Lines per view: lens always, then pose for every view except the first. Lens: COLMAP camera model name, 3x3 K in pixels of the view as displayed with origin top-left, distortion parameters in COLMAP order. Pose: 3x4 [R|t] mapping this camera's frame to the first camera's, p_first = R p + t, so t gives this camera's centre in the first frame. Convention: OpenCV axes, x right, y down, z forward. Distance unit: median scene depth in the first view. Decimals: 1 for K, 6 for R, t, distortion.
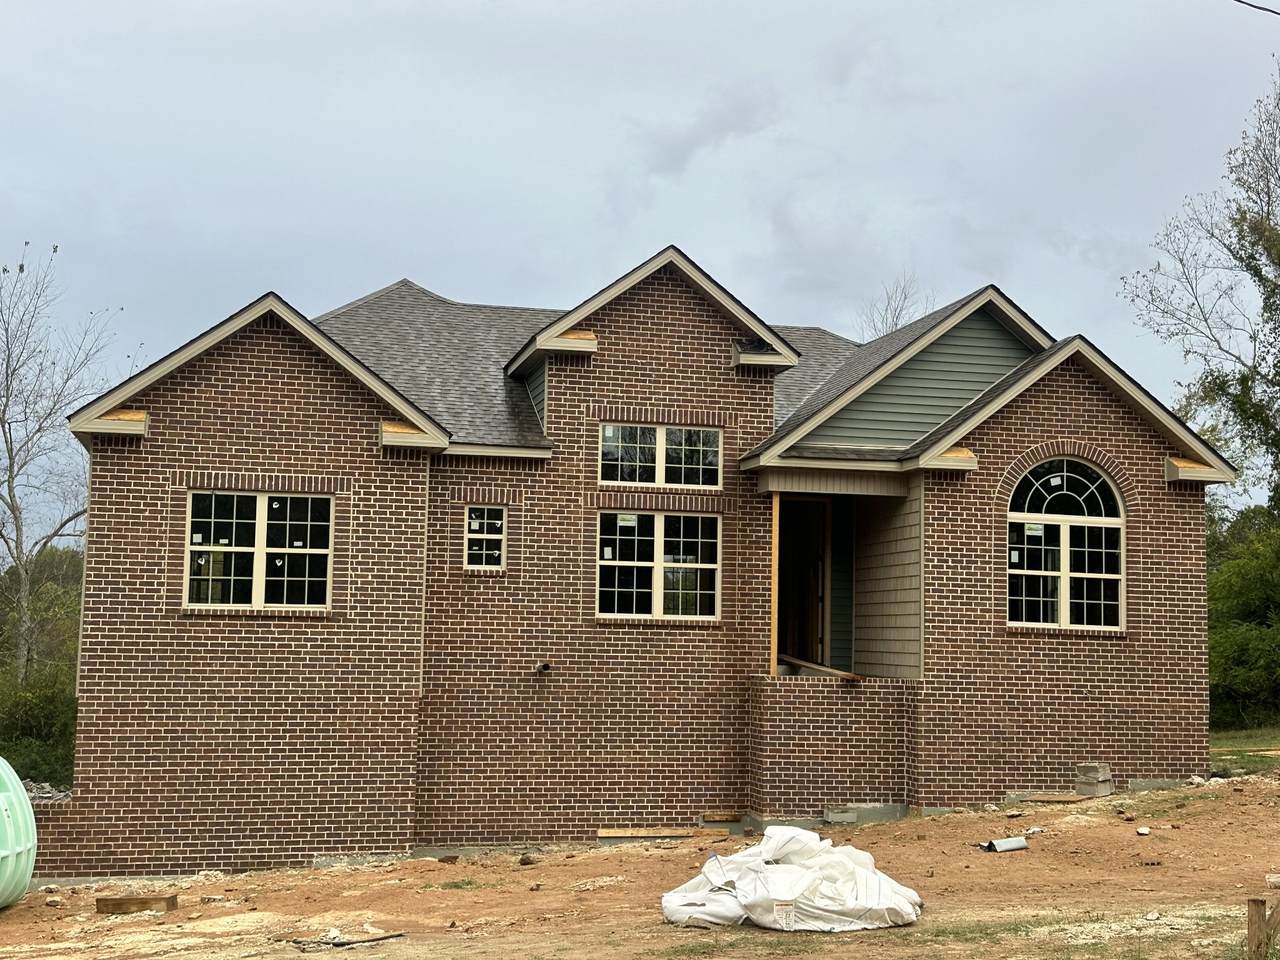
lens RADIAL K [[1818.7, 0, 640.0], [0, 1818.7, 480.0], [0, 0, 1]] dist [0.127659, -0.087728]
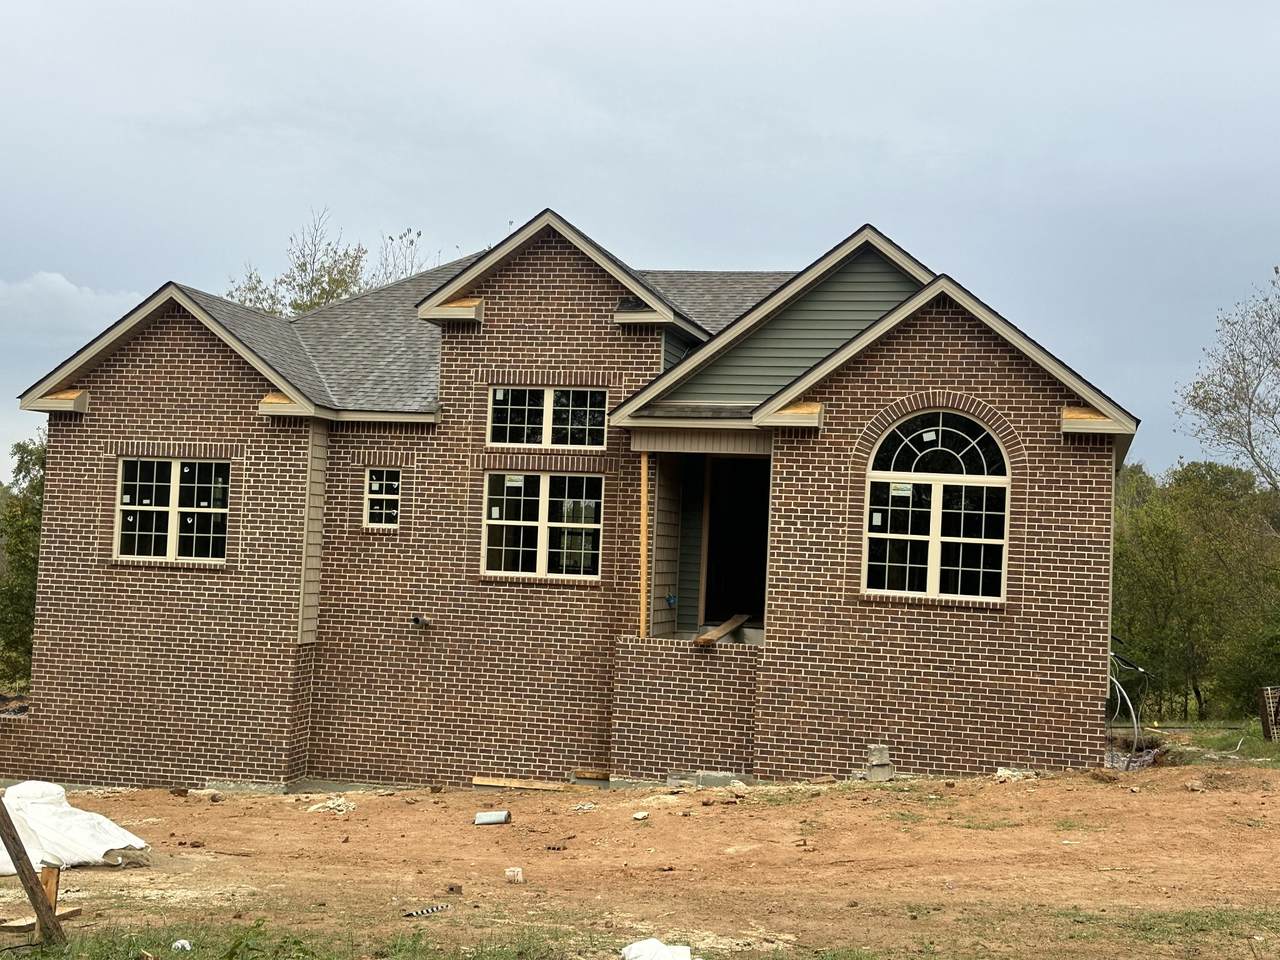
lens RADIAL K [[1818.7, 0, 640.0], [0, 1818.7, 480.0], [0, 0, 1]] dist [0.127659, -0.087728]
pose [[0.867745, -0.001840, -0.497006, 0.570874], [0.019833, 0.999325, 0.030928, -0.008850], [0.496613, -0.036695, 0.867196, 0.145141]]
